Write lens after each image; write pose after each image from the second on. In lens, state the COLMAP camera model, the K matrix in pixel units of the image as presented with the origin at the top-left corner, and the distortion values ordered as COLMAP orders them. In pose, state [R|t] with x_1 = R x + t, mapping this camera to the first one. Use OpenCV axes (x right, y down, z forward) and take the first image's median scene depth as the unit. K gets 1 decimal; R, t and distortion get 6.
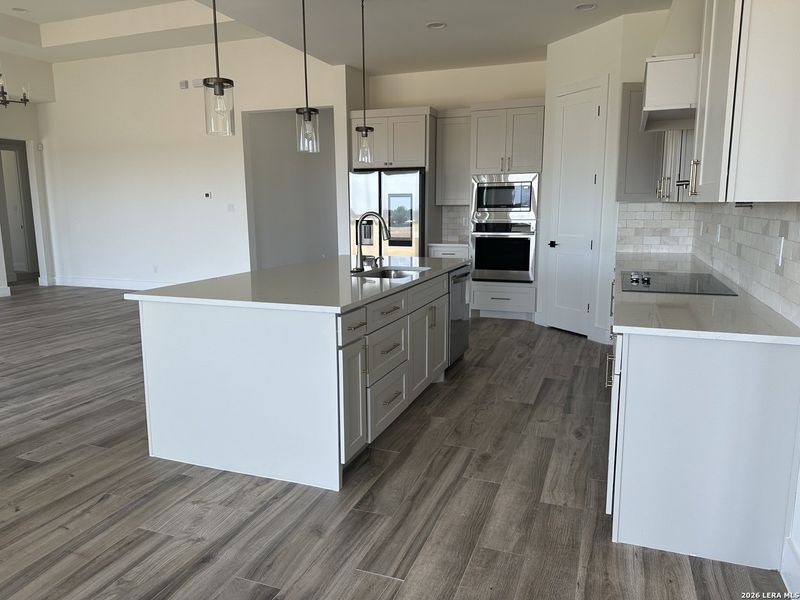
lens RADIAL K [[493.3, 0, 400.0], [0, 493.3, 300.0], [0, 0, 1]] dist [0.053902, -0.000223]
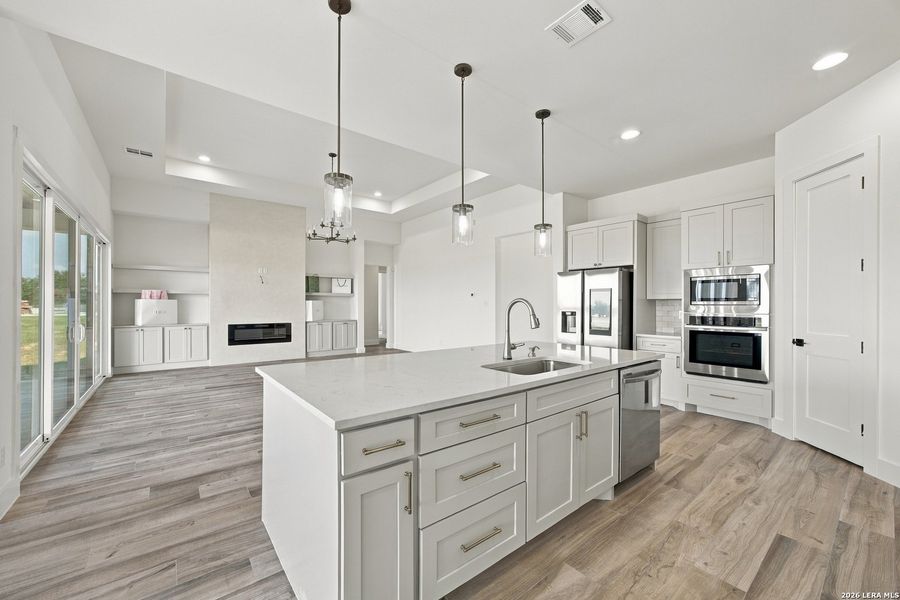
lens RADIAL K [[334.7, 0, 447.2], [0, 334.7, 309.4], [0, 0, 1]] dist [-0.002460, 0.002945]
pose [[0.865235, 0.014252, -0.501165, 0.107843], [-0.098472, 0.984957, -0.141997, -0.038093], [0.491602, 0.172212, 0.853622, 0.277369]]
